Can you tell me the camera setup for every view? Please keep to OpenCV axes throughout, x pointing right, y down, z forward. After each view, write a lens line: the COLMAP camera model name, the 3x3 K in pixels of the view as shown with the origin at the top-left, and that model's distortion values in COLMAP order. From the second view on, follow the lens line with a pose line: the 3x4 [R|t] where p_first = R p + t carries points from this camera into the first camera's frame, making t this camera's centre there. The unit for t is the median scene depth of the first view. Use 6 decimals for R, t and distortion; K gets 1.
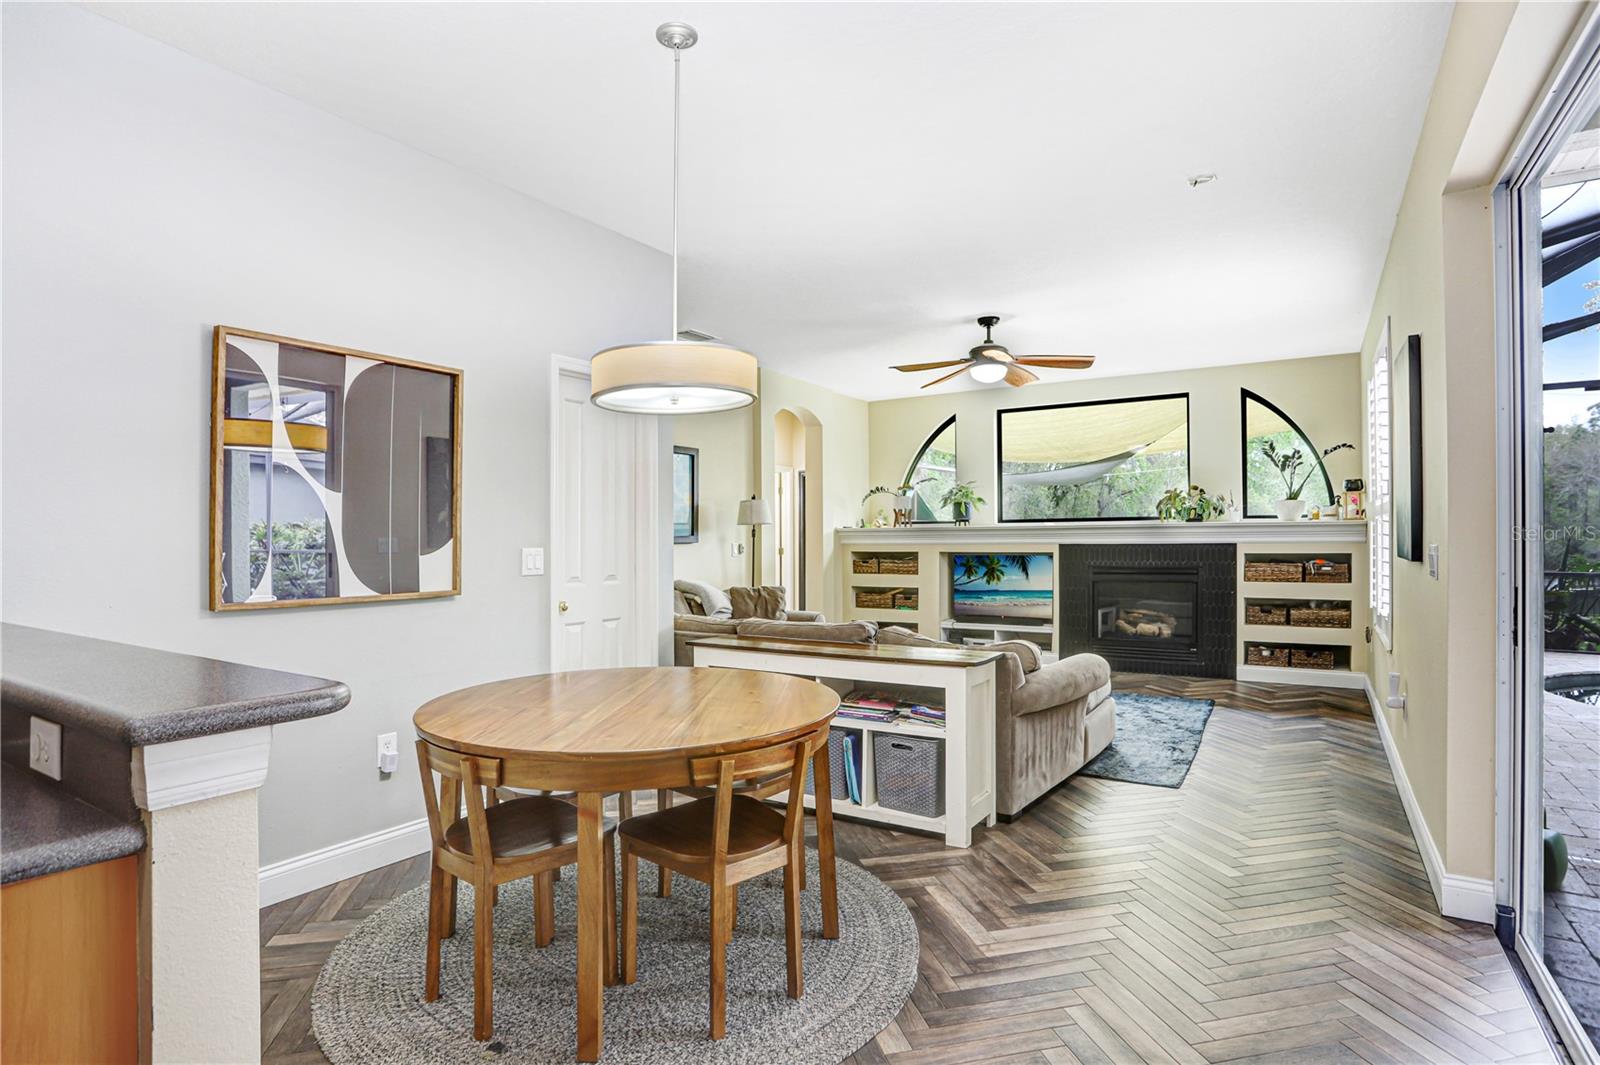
lens RADIAL K [[871.7, 0, 791.5], [0, 871.7, 538.5], [0, 0, 1]] dist [0.000828, 0.000484]
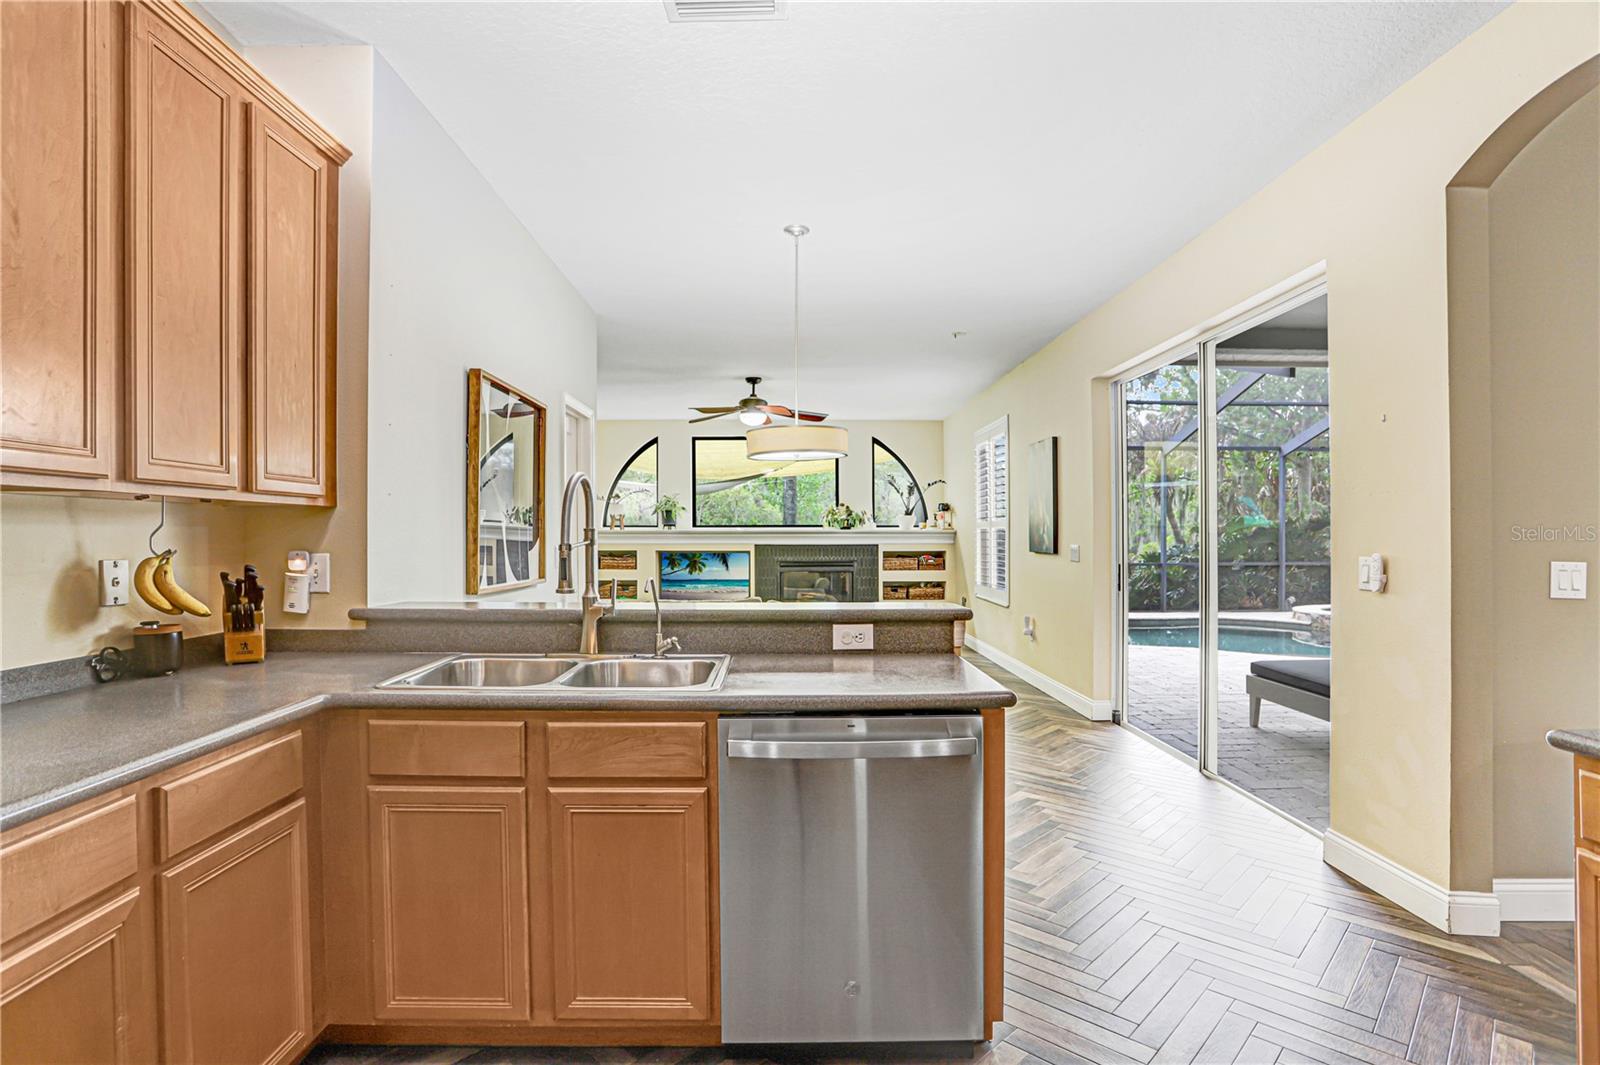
lens RADIAL K [[831.0, 0, 791.8], [0, 831.0, 530.5], [0, 0, 1]] dist [-0.050777, 0.032533]
pose [[0.858688, 0.012198, 0.512354, -0.328681], [-0.006822, 0.999900, -0.012372, 0.000566], [-0.512454, 0.007129, 0.858685, -0.121245]]
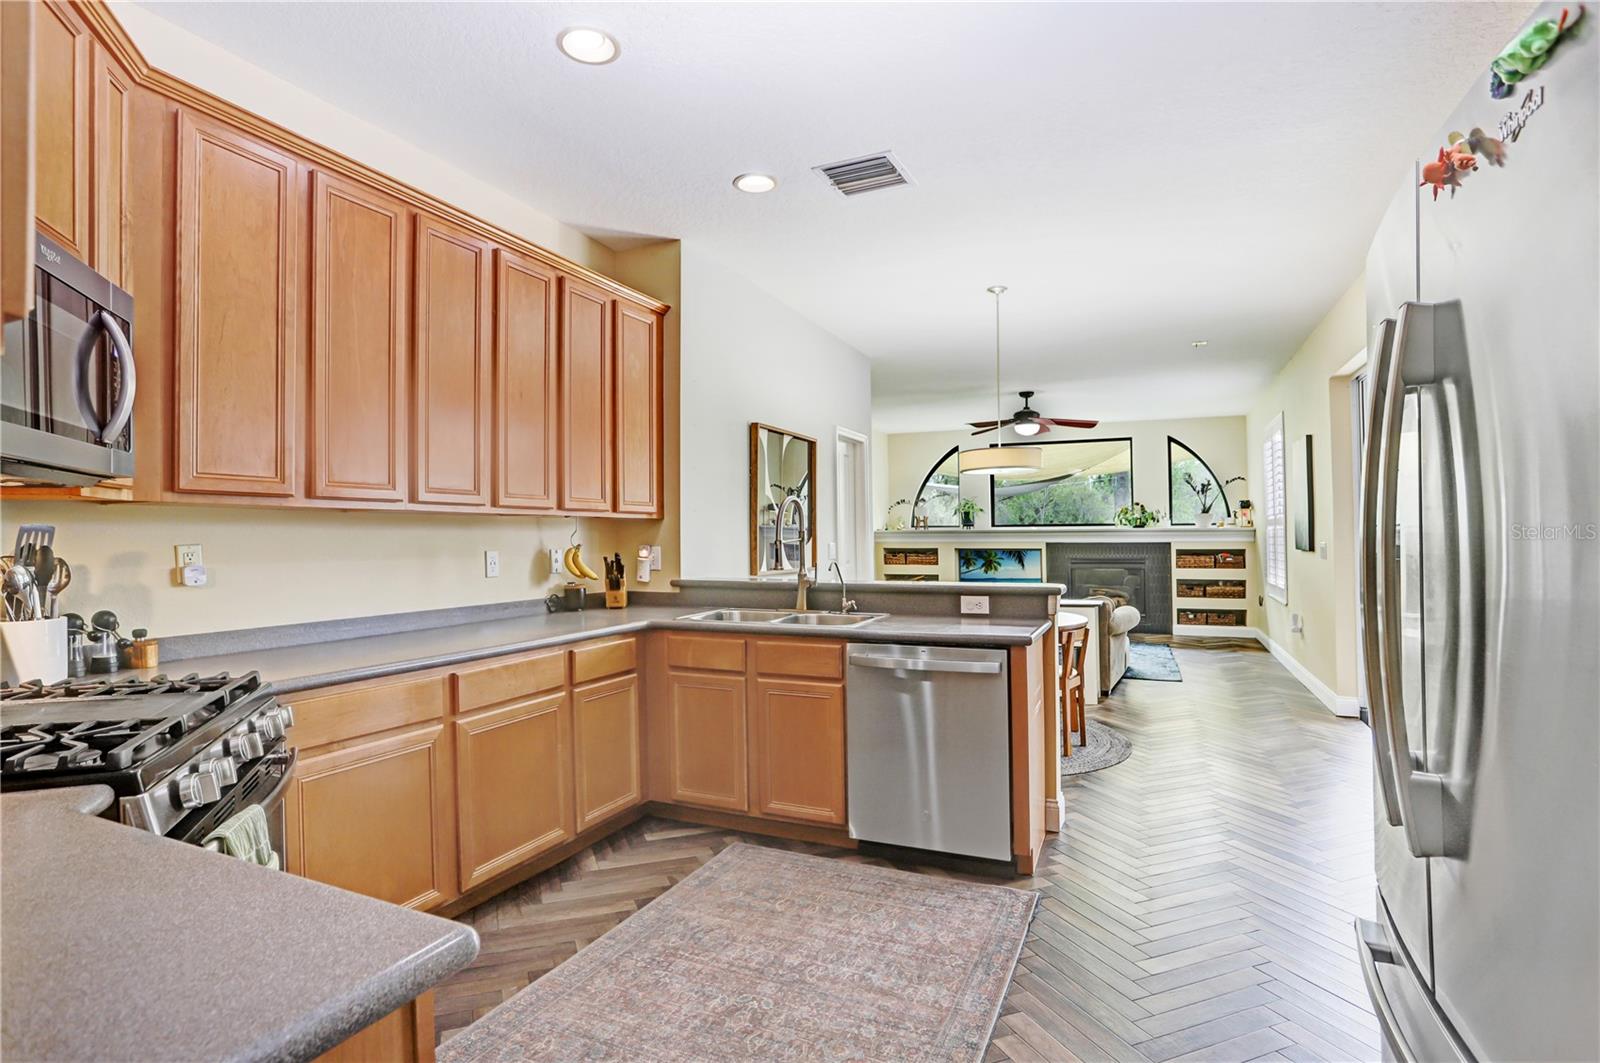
lens RADIAL K [[826.2, 0, 800.3], [0, 826.2, 516.0], [0, 0, 1]] dist [-0.000178, 0.000335]
pose [[0.991159, 0.007247, 0.132480, -0.299959], [-0.003696, 0.999628, -0.027029, 0.001009], [-0.132627, 0.026300, 0.990817, -0.307812]]
